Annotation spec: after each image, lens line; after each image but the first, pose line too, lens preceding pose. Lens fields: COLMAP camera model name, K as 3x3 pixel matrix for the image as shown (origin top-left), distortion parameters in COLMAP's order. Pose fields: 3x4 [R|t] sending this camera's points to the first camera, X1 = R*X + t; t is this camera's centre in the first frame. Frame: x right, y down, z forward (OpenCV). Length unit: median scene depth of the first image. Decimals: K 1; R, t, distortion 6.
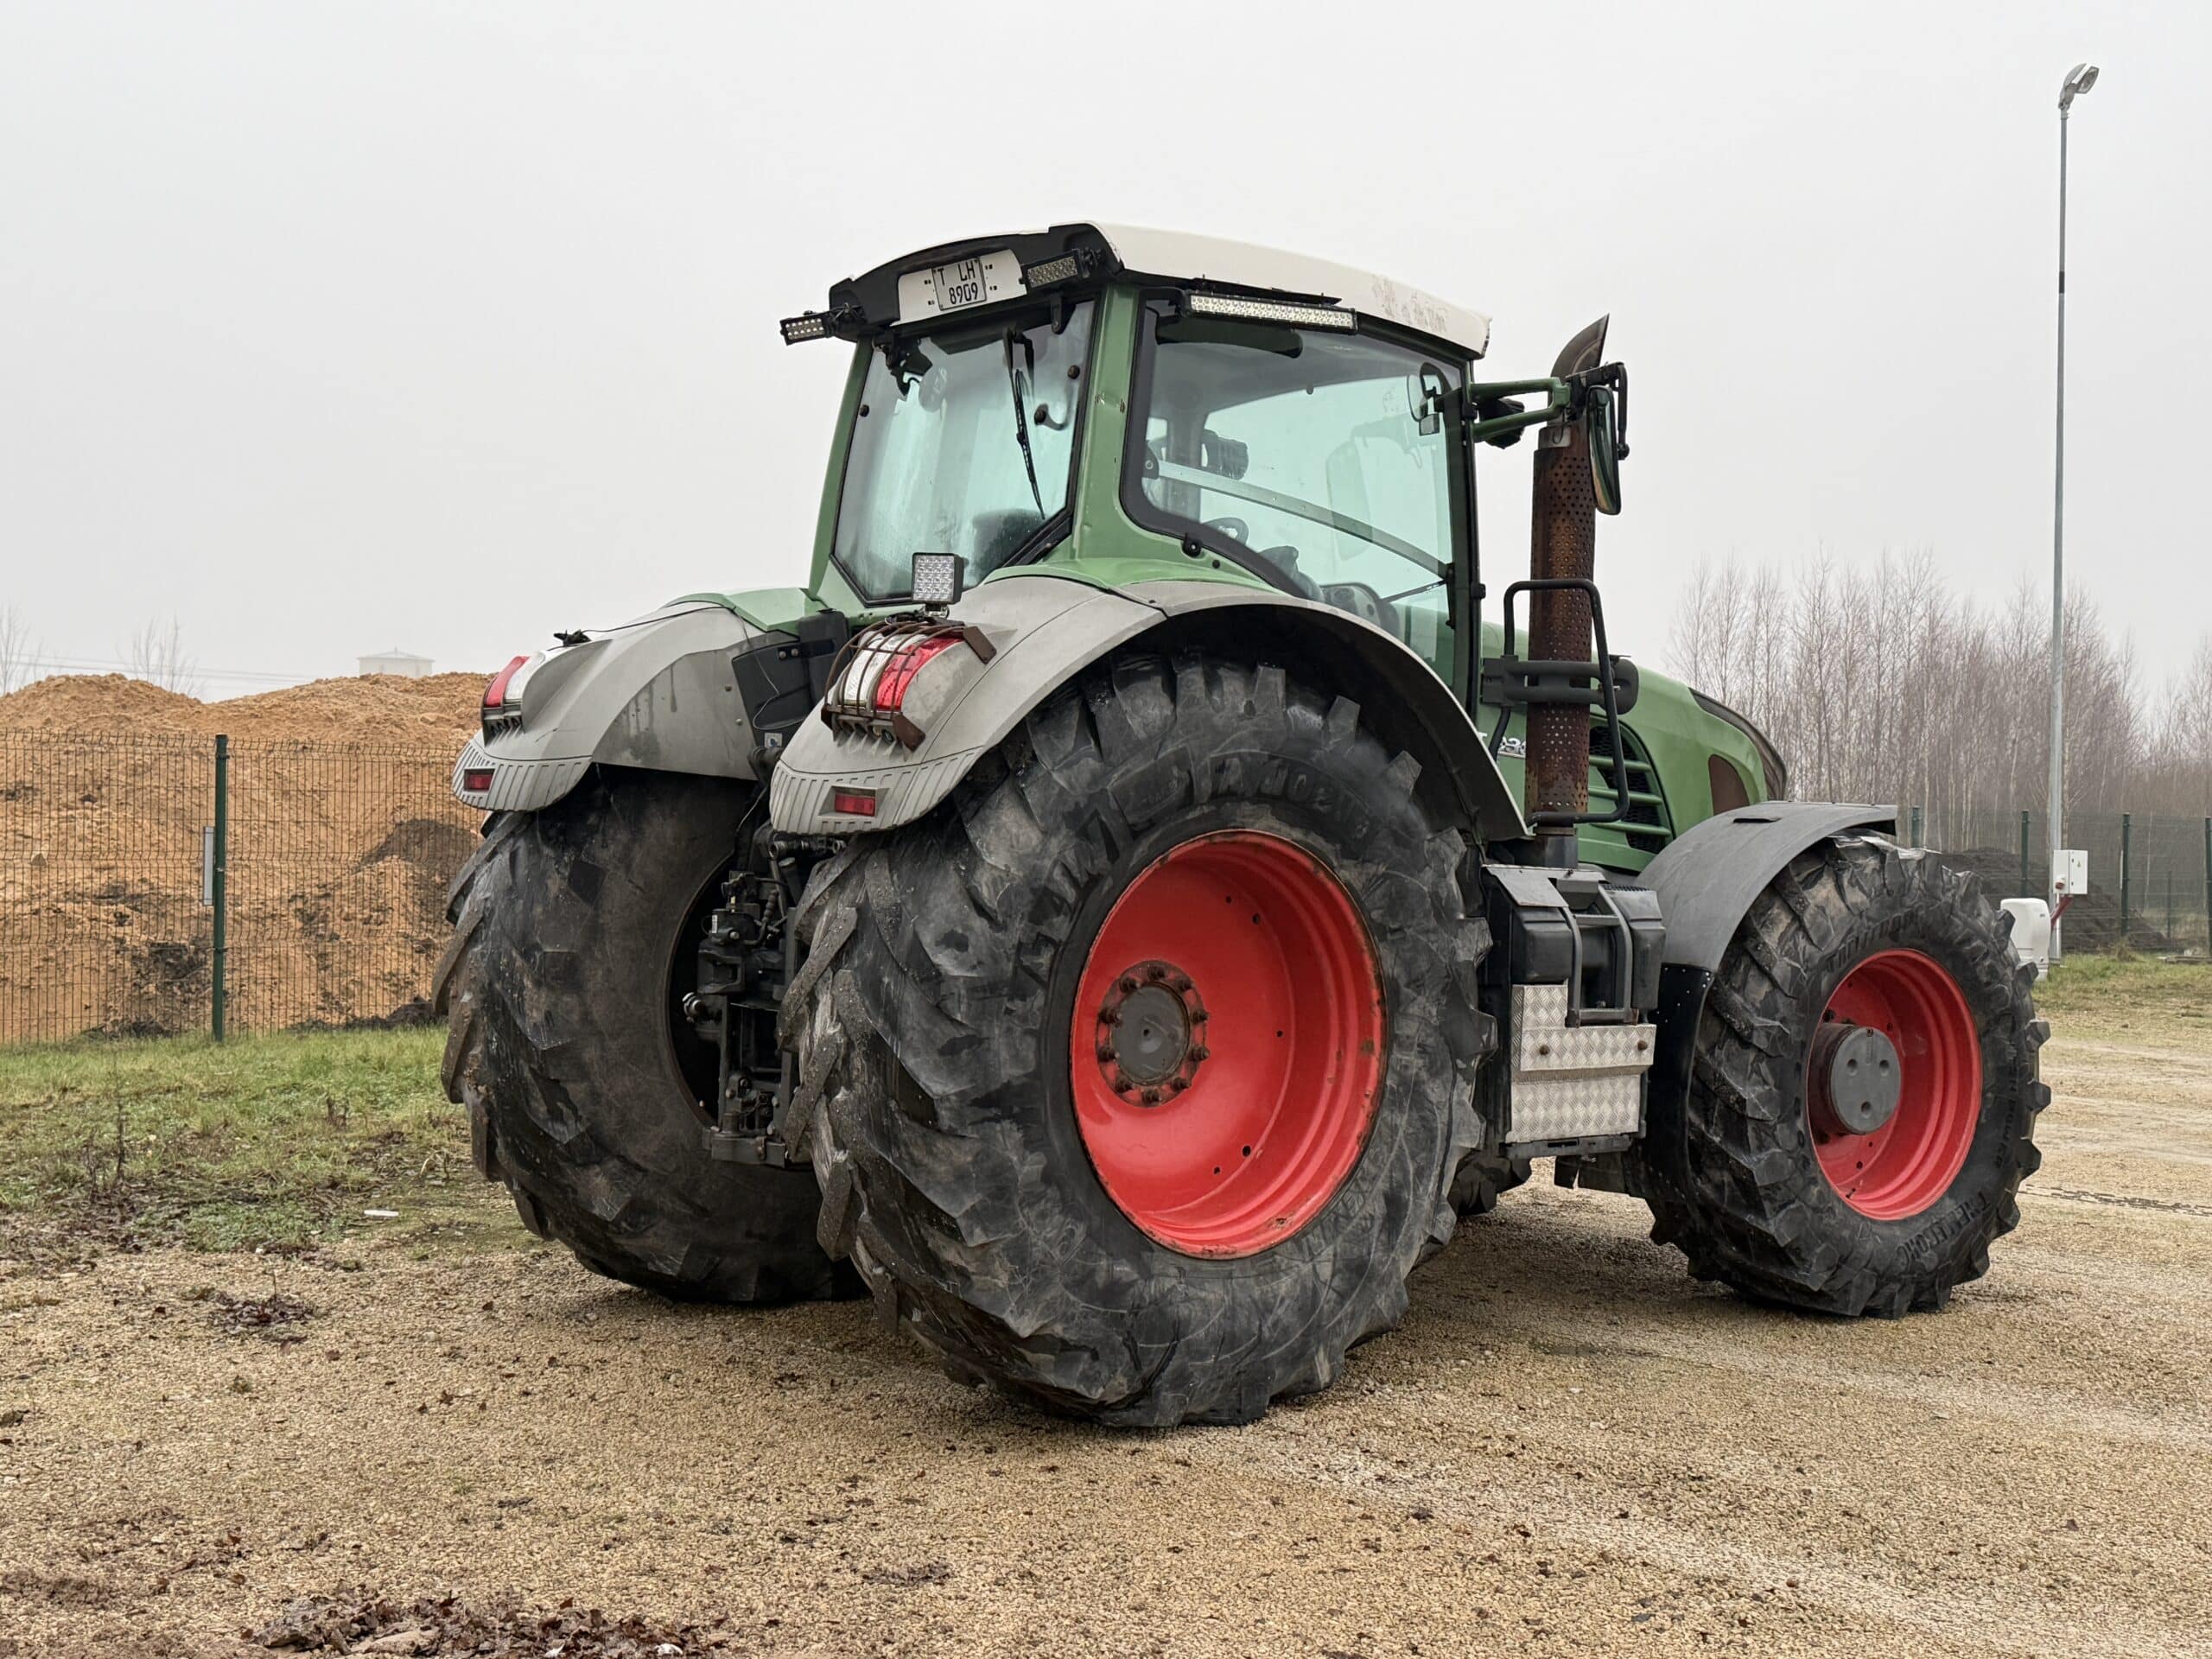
lens RADIAL K [[2557.4, 0, 1101.6], [0, 2557.4, 844.8], [0, 0, 1]] dist [0.105698, 0.000000]
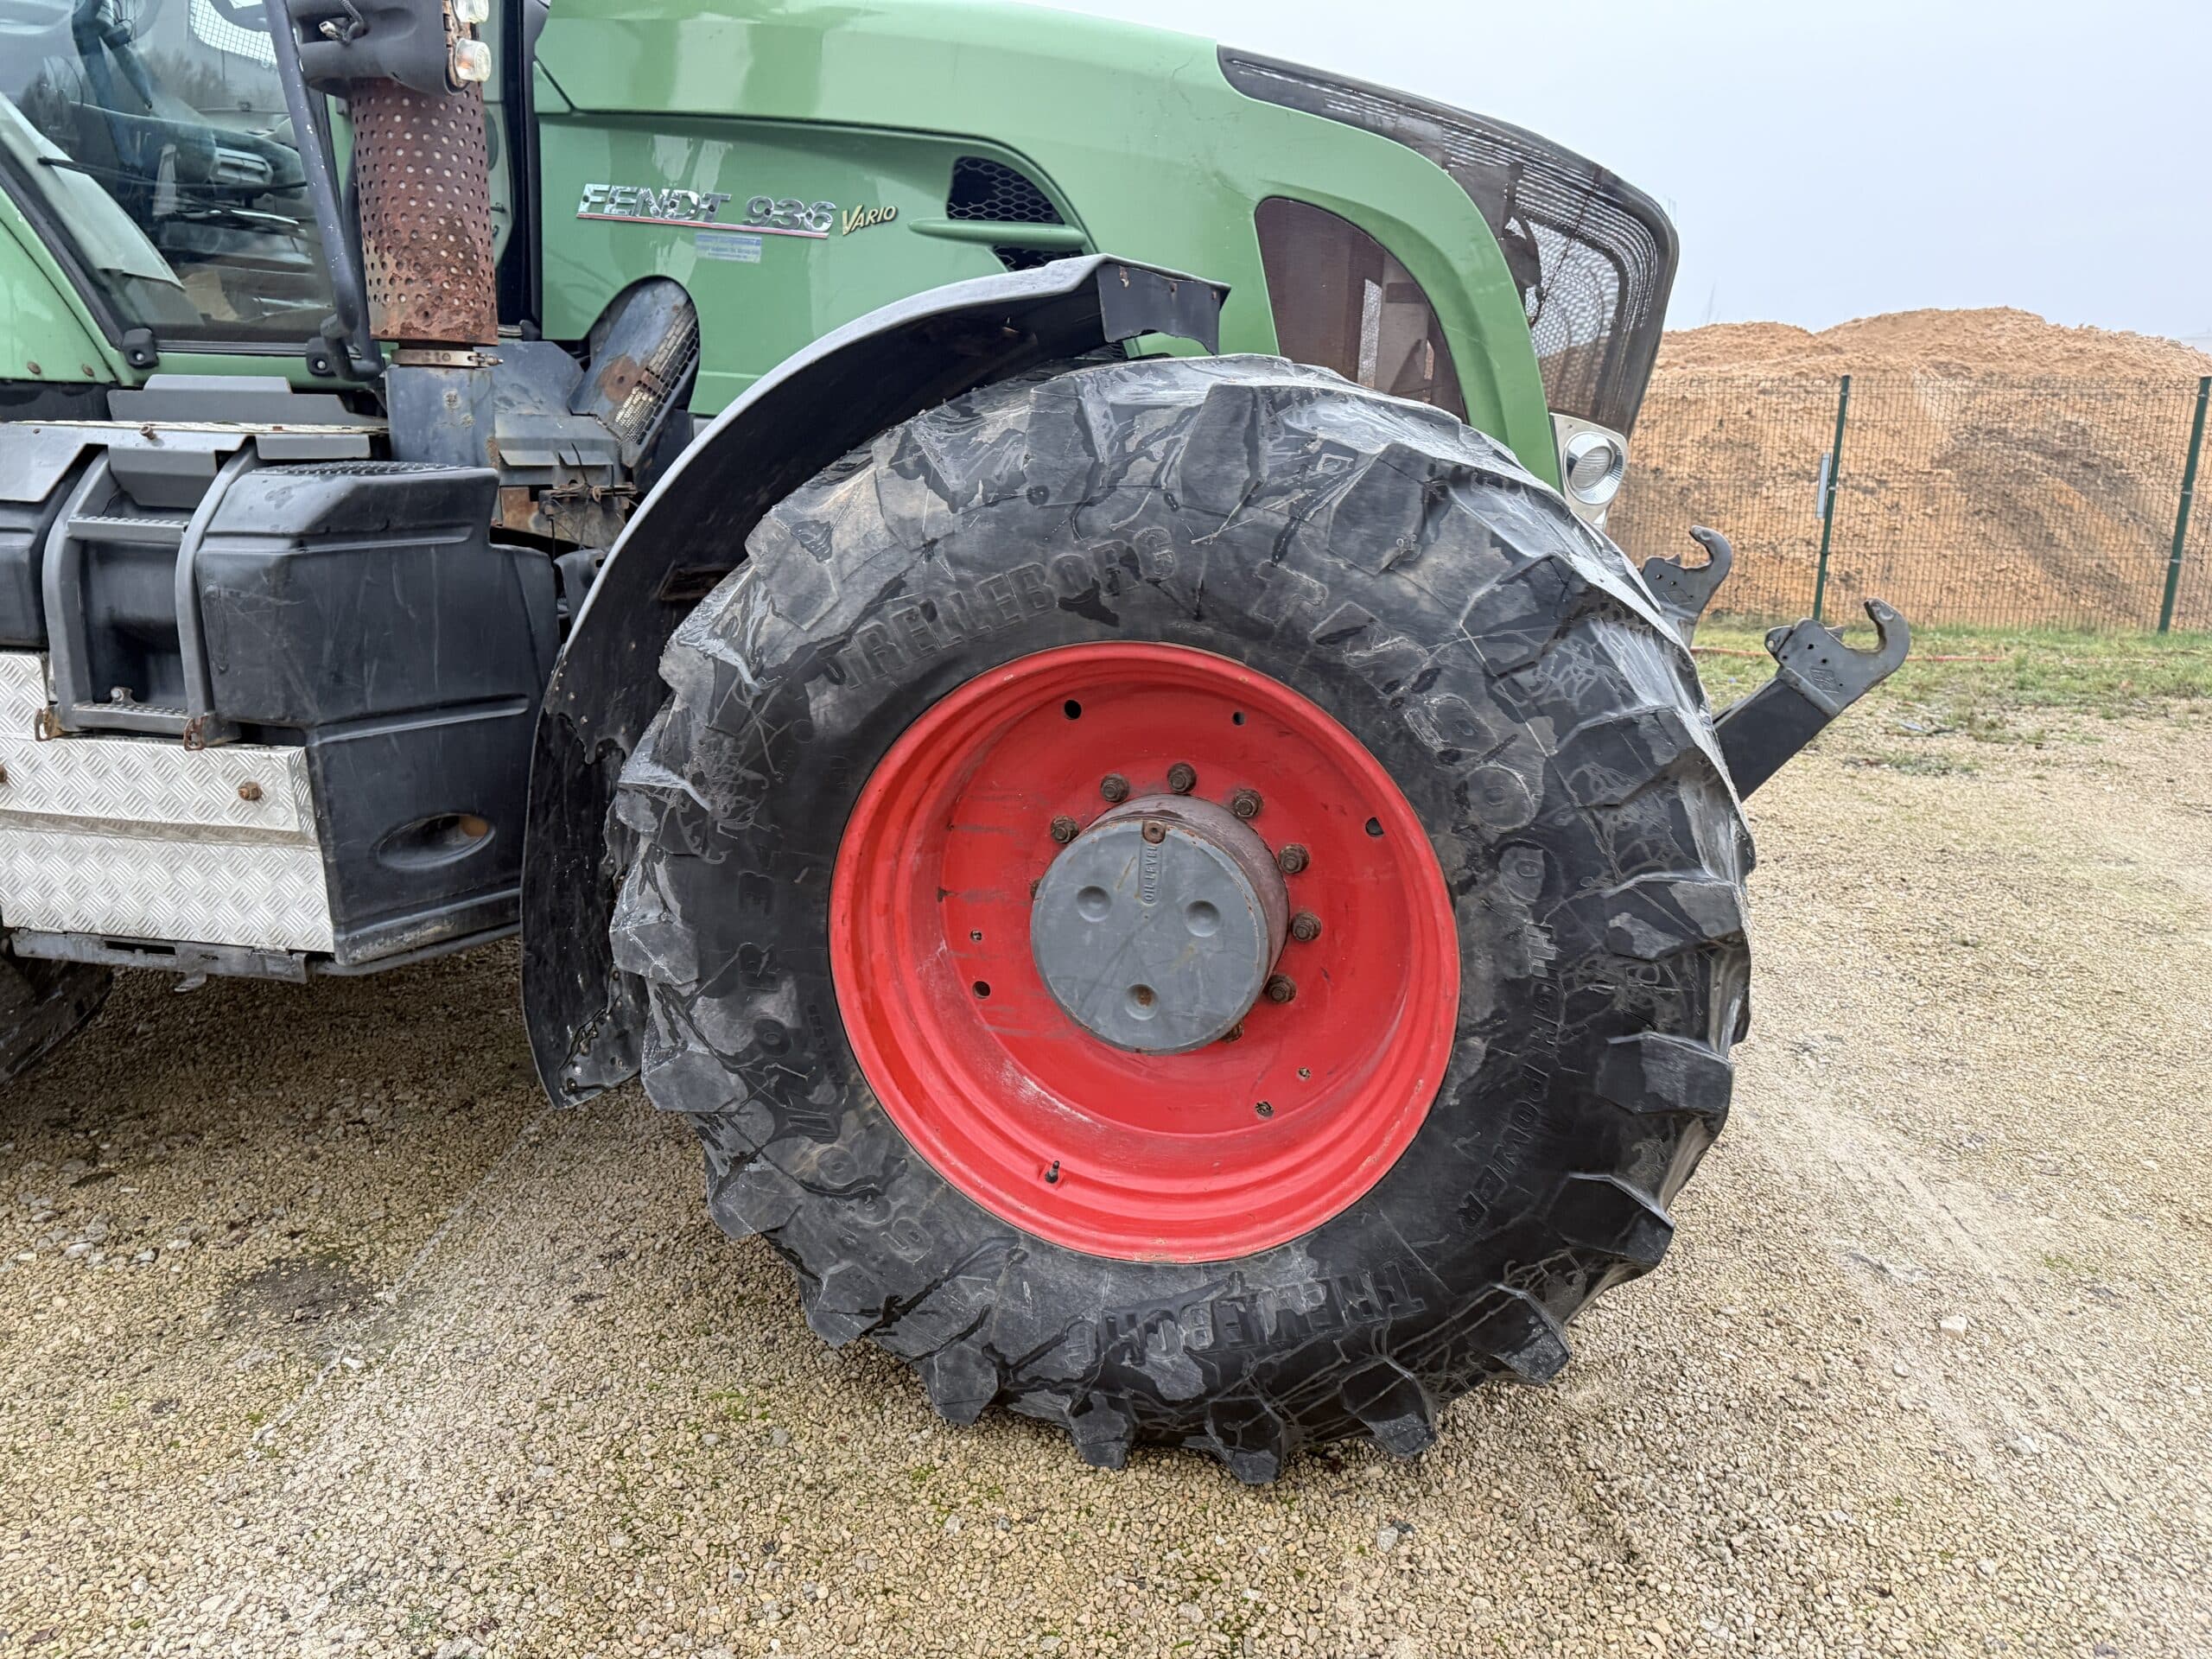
lens RADIAL K [[1547.3, 0, 1104.3], [0, 1547.3, 823.9], [0, 0, 1]] dist [0.058815, -0.056140]
pose [[0.635173, 0.174559, -0.752386, 0.609092], [-0.002780, 0.974637, 0.223776, 0.017729], [0.772365, -0.140045, 0.619548, 1.050679]]
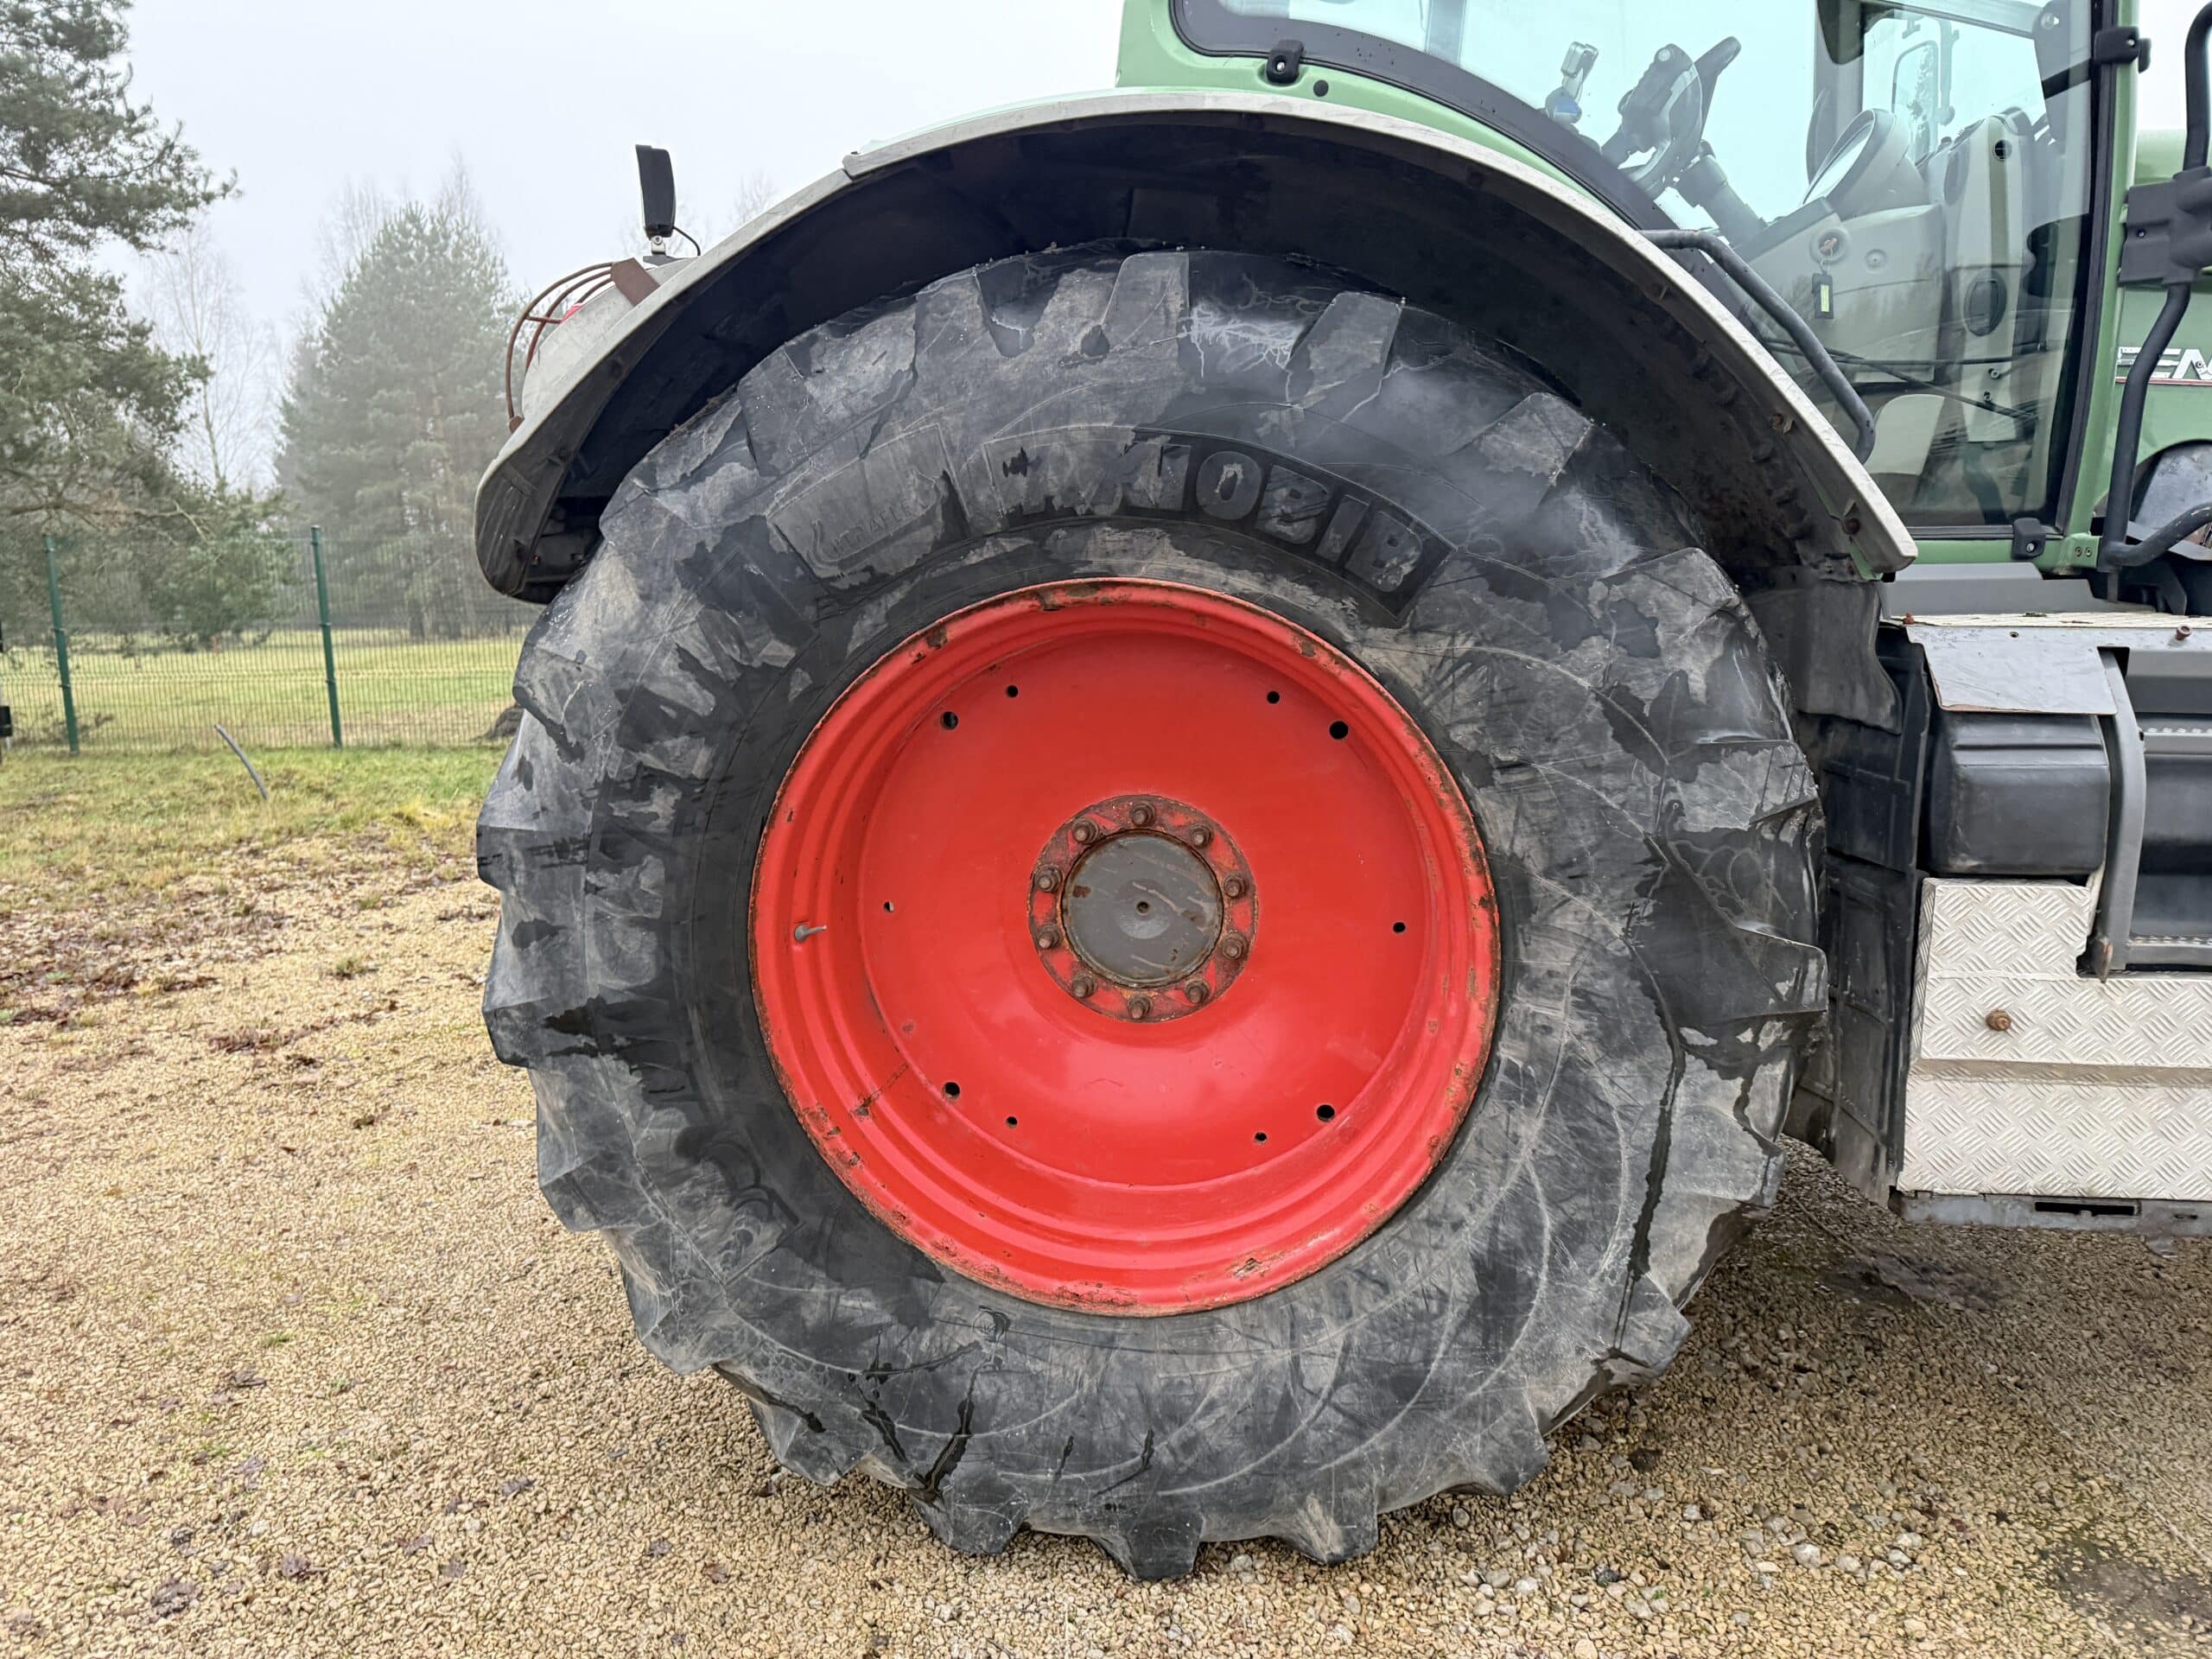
lens RADIAL K [[1547.3, 0, 1091.4], [0, 1547.3, 838.9], [0, 0, 1]] dist [0.058815, -0.056140]
pose [[0.674686, 0.091331, -0.732432, 0.288135], [0.028311, 0.988383, 0.149326, -0.000269], [0.737561, -0.121484, 0.664263, 0.745829]]
